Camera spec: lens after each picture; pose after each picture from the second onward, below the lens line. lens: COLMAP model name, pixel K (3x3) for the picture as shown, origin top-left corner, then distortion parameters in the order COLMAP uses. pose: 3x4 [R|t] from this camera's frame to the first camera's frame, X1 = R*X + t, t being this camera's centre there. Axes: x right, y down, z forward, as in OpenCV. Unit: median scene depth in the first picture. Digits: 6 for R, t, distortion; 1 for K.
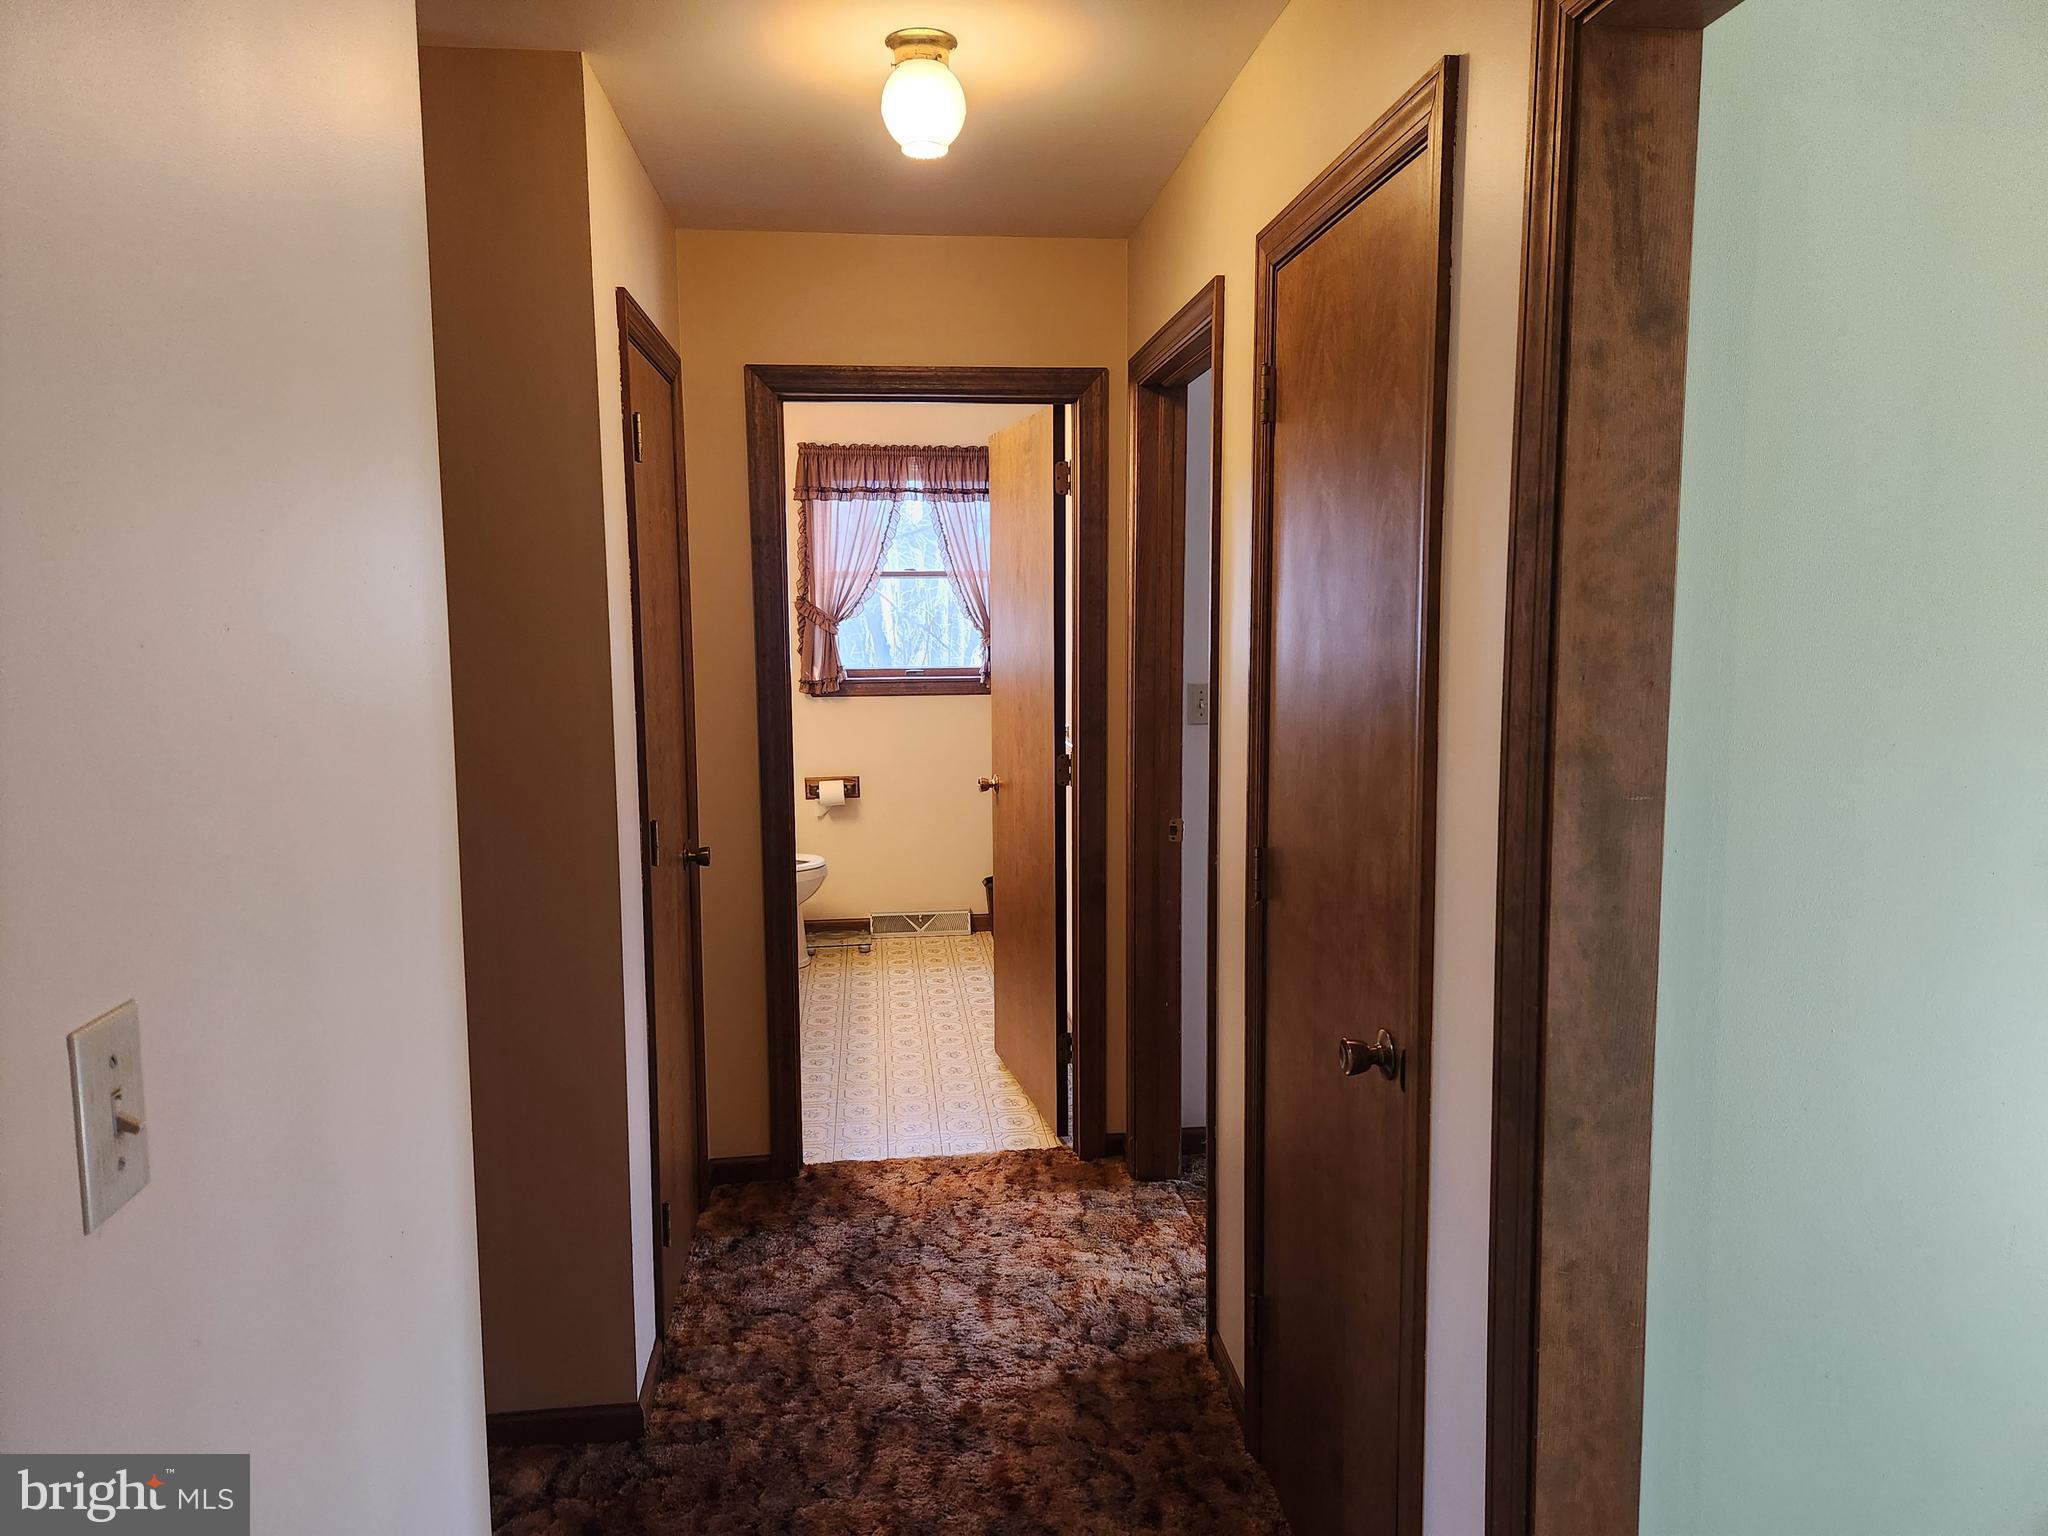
lens RADIAL K [[1394.6, 0, 1032.0], [0, 1394.6, 763.8], [0, 0, 1]] dist [0.078160, -0.069227]
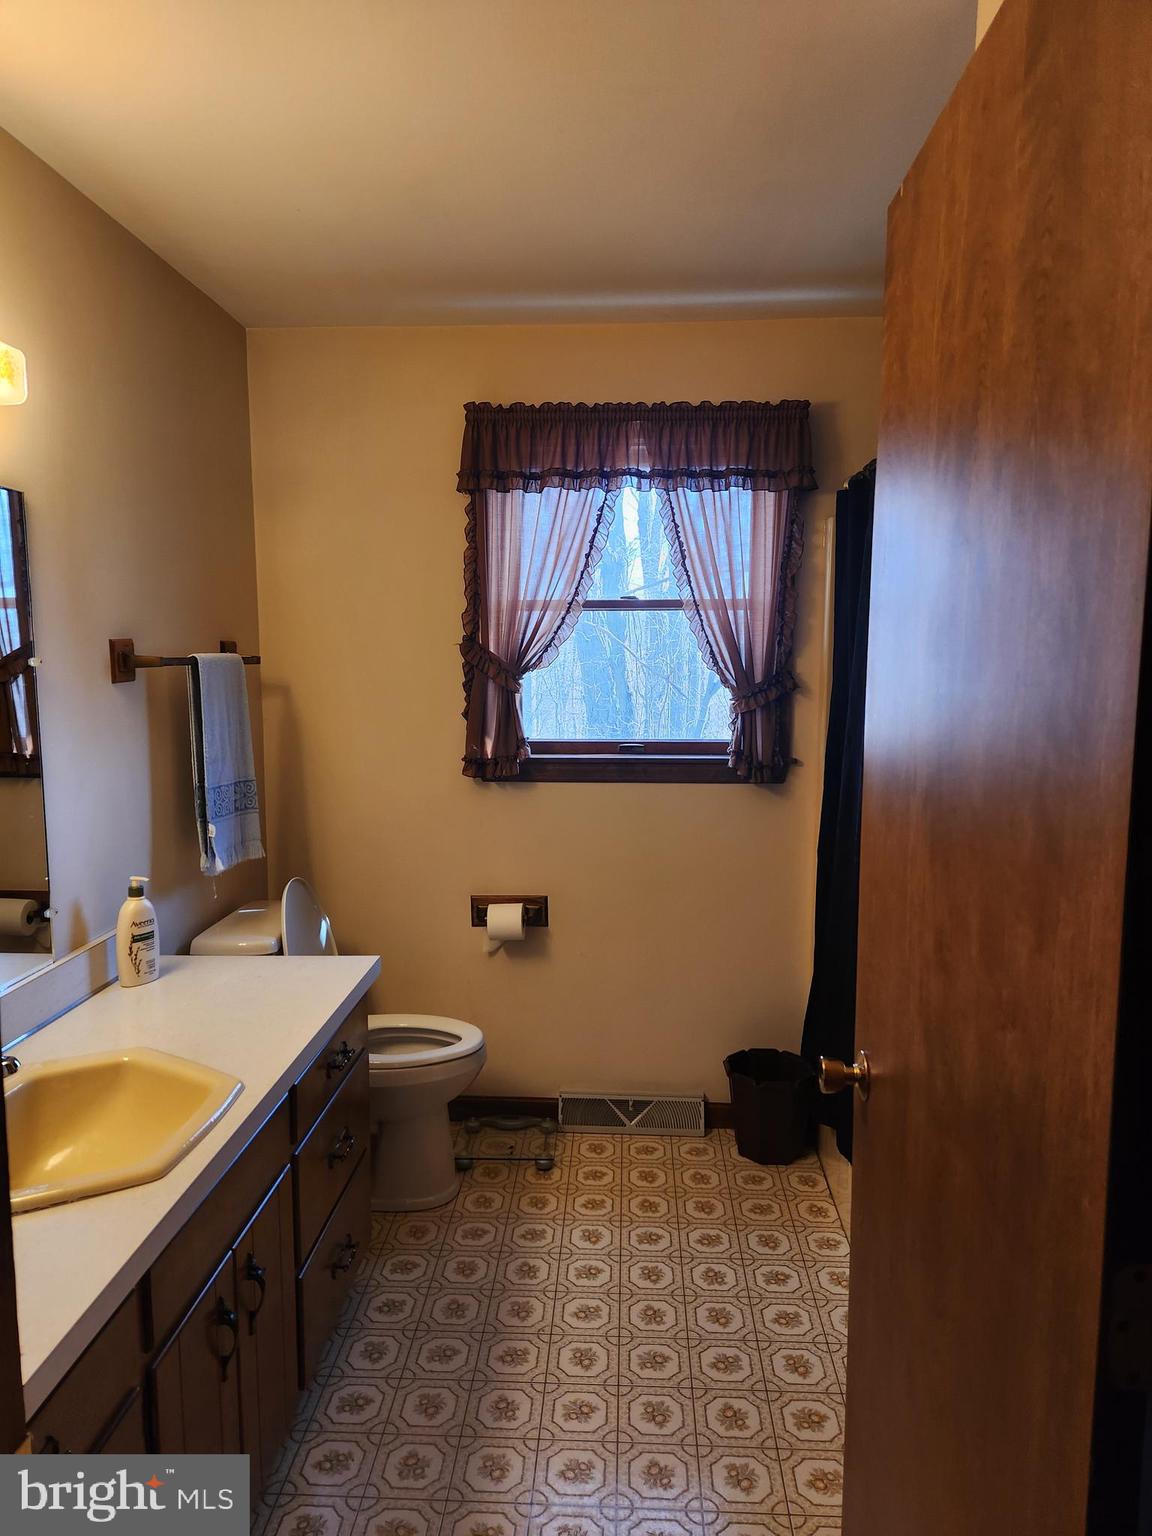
lens RADIAL K [[1046.0, 0, 561.1], [0, 1046.0, 775.2], [0, 0, 1]] dist [0.078160, -0.069227]
pose [[0.984225, 0.027302, -0.174805, -0.028566], [-0.027457, 0.999622, 0.001536, -0.053233], [0.174781, 0.003287, 0.984602, 0.501447]]
